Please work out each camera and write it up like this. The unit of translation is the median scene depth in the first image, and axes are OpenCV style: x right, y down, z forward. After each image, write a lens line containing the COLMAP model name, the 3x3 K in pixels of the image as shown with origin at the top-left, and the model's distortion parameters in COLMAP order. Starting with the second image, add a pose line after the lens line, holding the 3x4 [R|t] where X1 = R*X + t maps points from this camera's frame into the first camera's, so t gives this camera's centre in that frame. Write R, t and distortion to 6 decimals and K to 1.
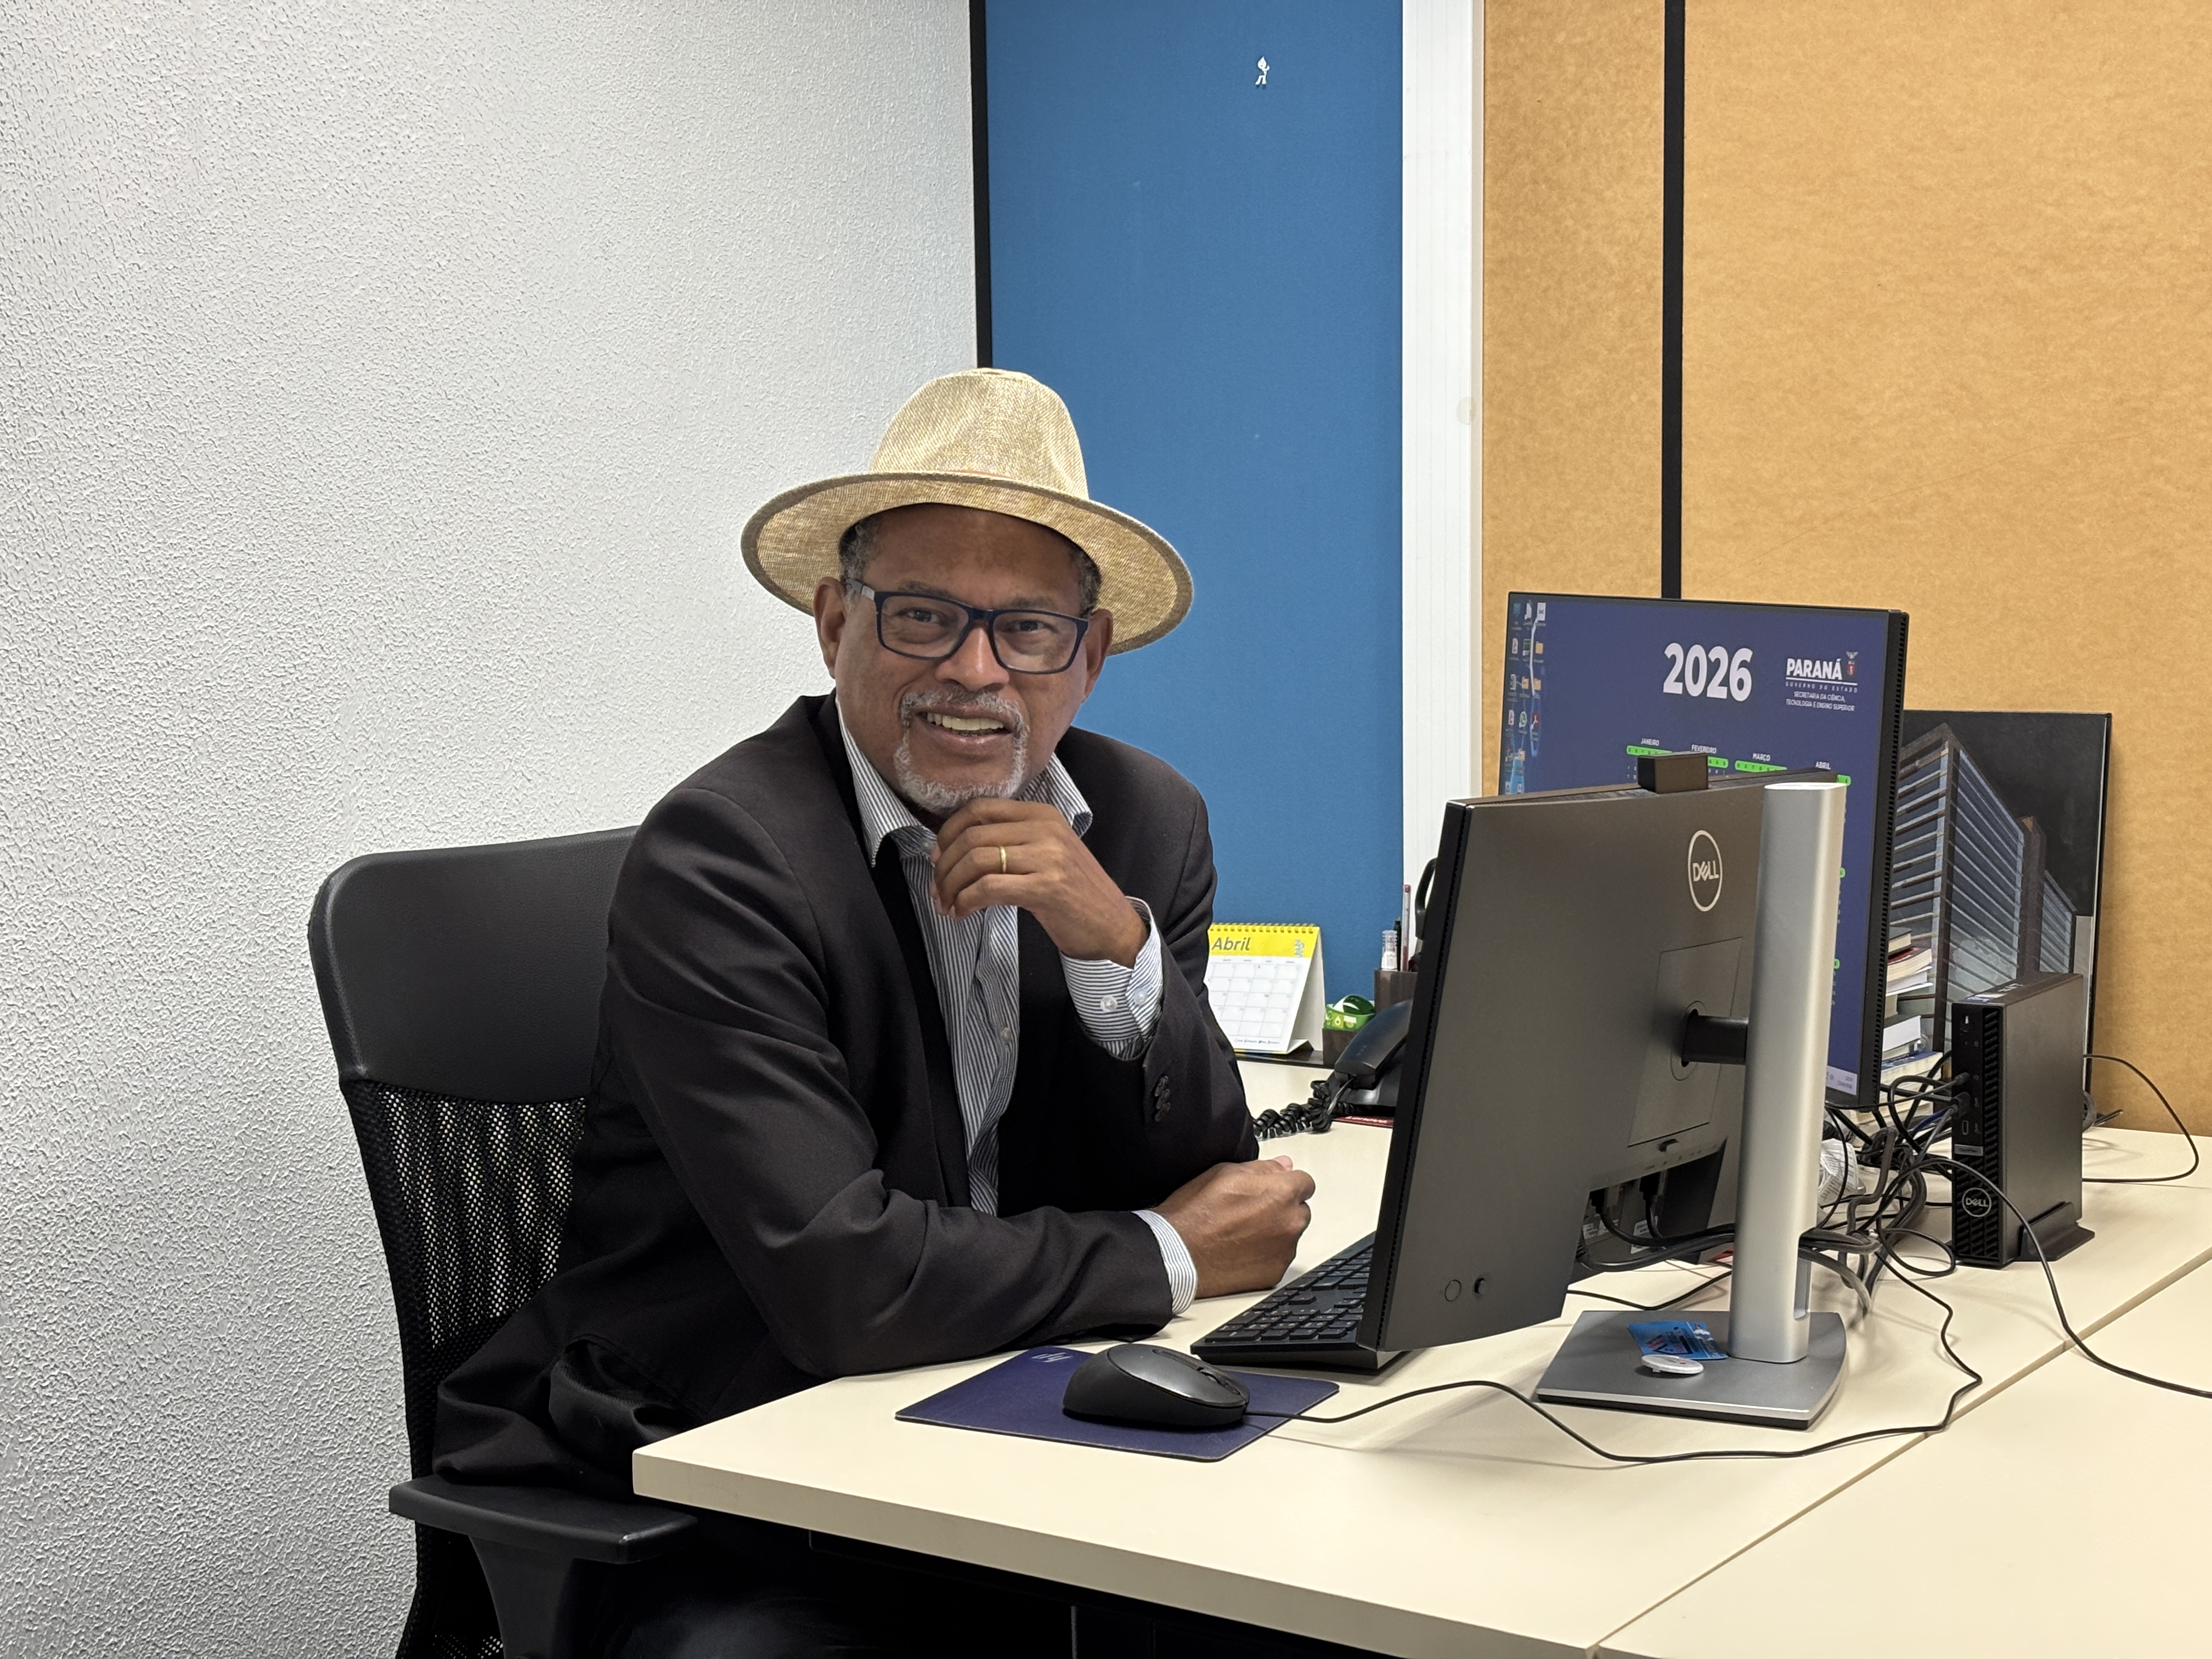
lens RADIAL K [[3480.4, 0, 1124.1], [0, 3480.4, 825.3], [0, 0, 1]] dist [0.121892, 0.000000]
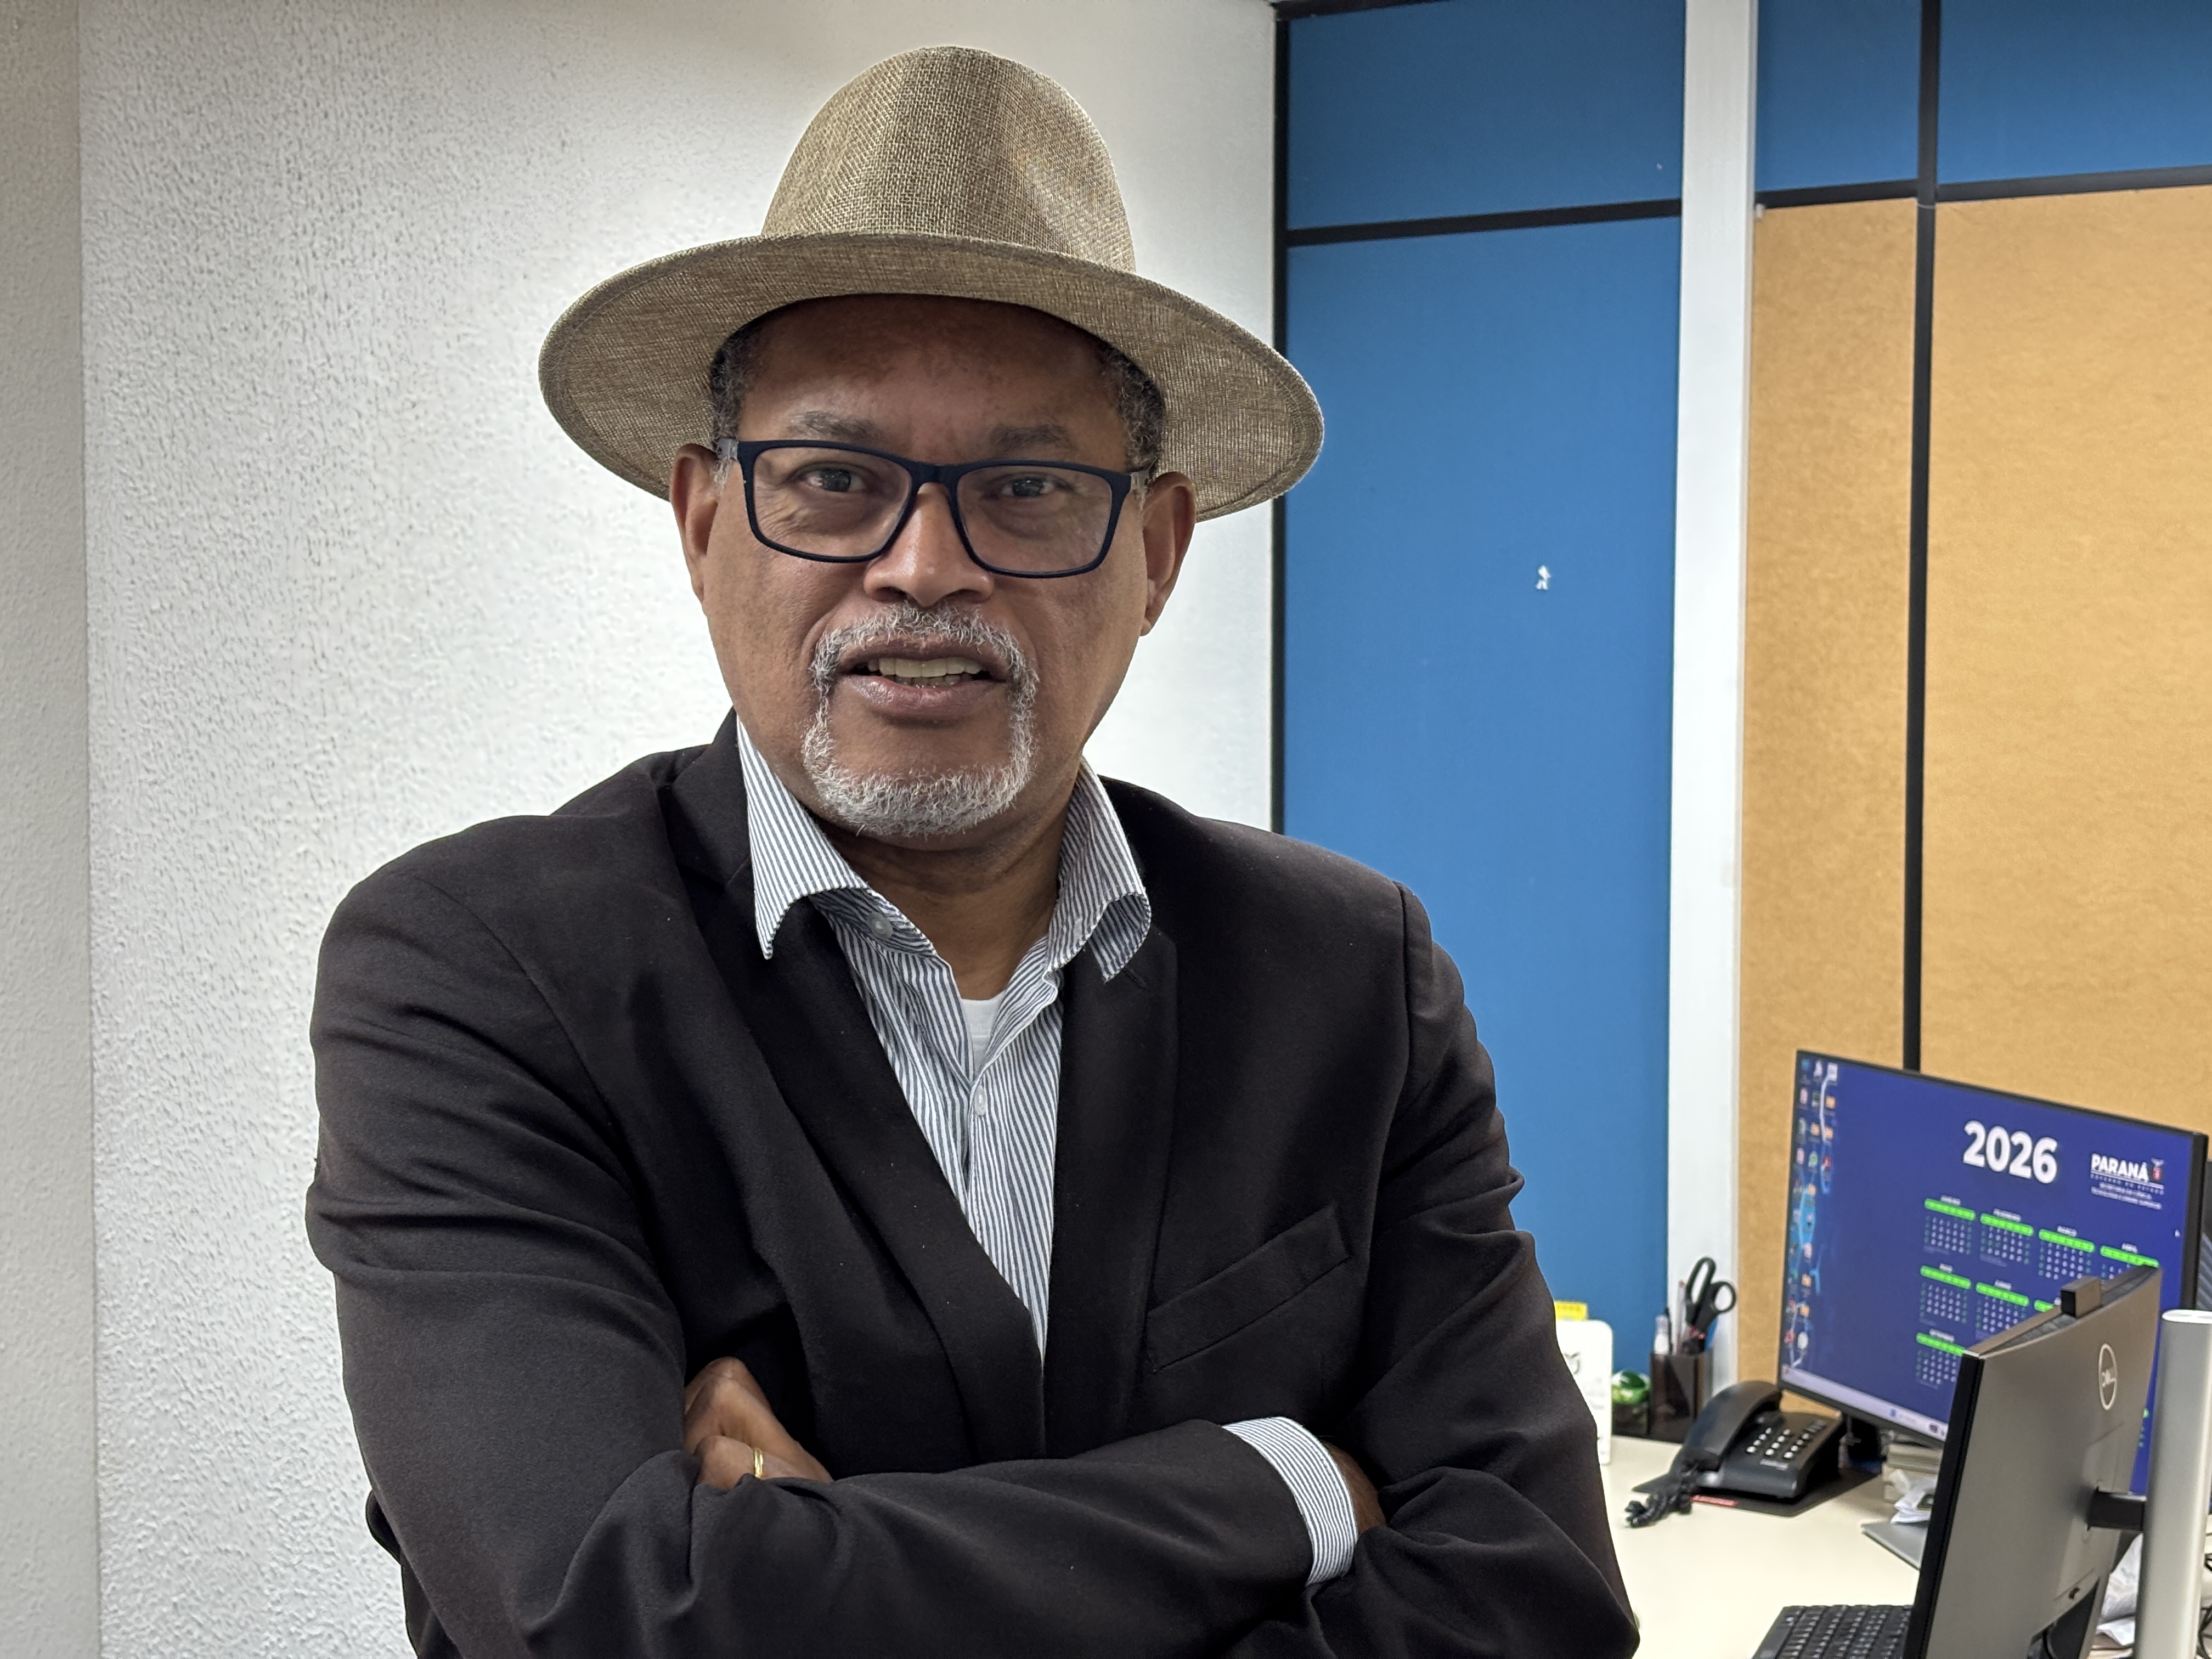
lens RADIAL K [[3480.4, 0, 1086.4], [0, 3480.4, 832.1], [0, 0, 1]] dist [0.121892, 0.000000]
pose [[0.997807, 0.013166, 0.064873, -0.208402], [-0.011668, 0.999658, -0.023424, -0.108541], [-0.065159, 0.022615, 0.997619, -0.183208]]
